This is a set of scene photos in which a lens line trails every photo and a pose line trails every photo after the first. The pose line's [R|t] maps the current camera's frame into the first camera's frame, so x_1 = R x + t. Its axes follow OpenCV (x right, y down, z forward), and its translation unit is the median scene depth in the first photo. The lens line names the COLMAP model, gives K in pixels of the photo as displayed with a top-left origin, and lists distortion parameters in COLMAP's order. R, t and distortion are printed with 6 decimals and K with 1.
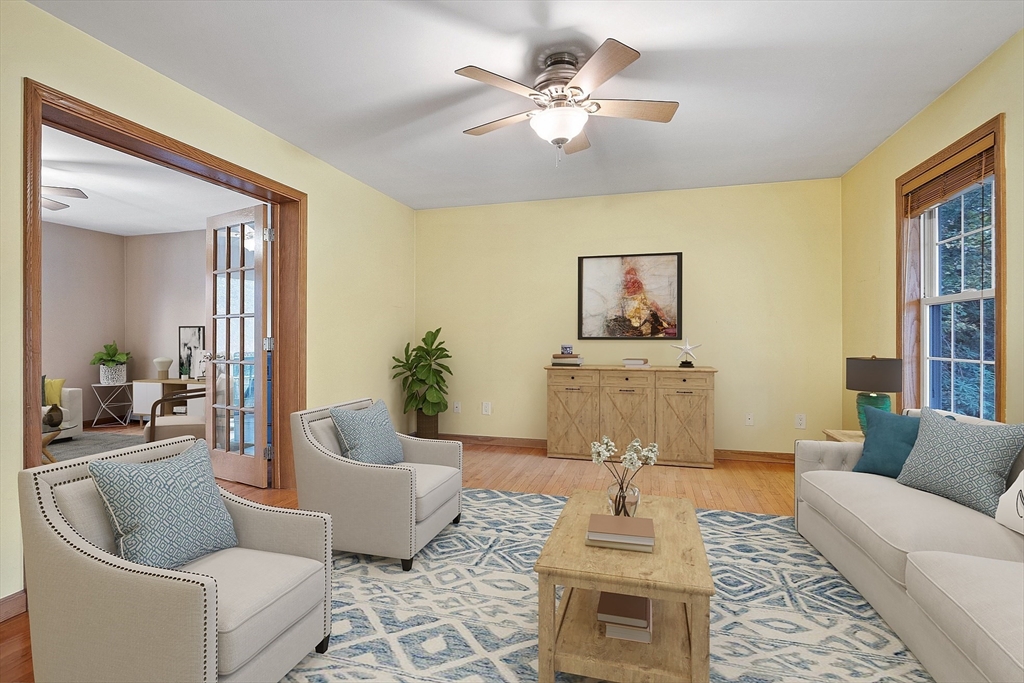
lens RADIAL K [[455.5, 0, 518.3], [0, 455.5, 339.3], [0, 0, 1]] dist [0.000218, 0.000029]
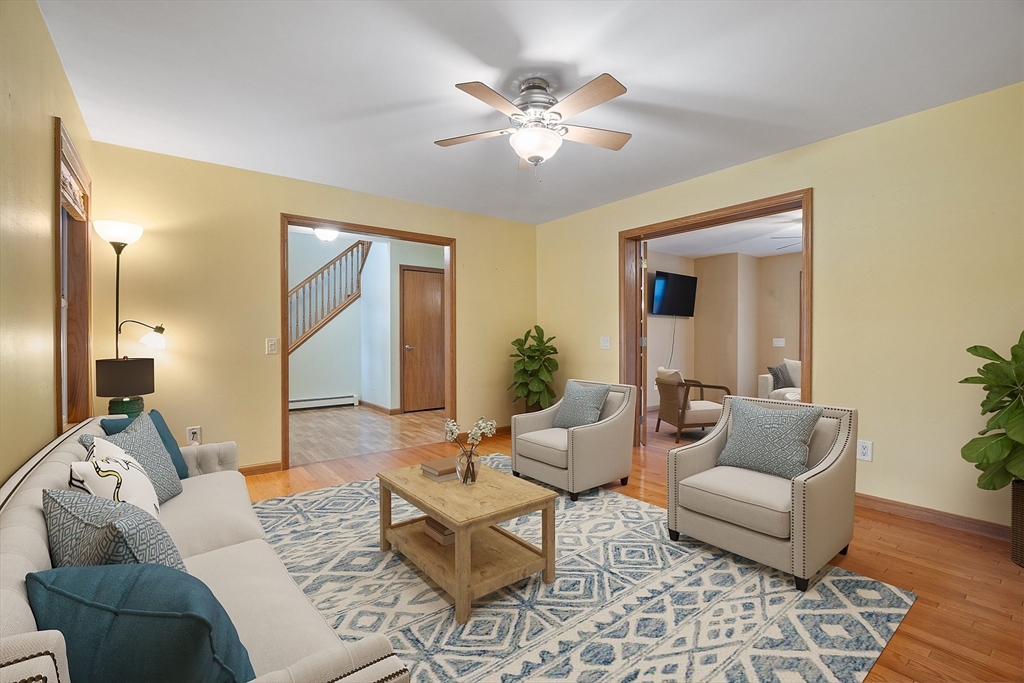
lens RADIAL K [[455.5, 0, 515.3], [0, 455.5, 339.7], [0, 0, 1]] dist [0.000218, 0.000029]
pose [[-0.573467, 0.003561, -0.819221, 0.688776], [0.000543, 0.999992, 0.003966, 0.006373], [0.819229, 0.001829, -0.573464, 1.227492]]
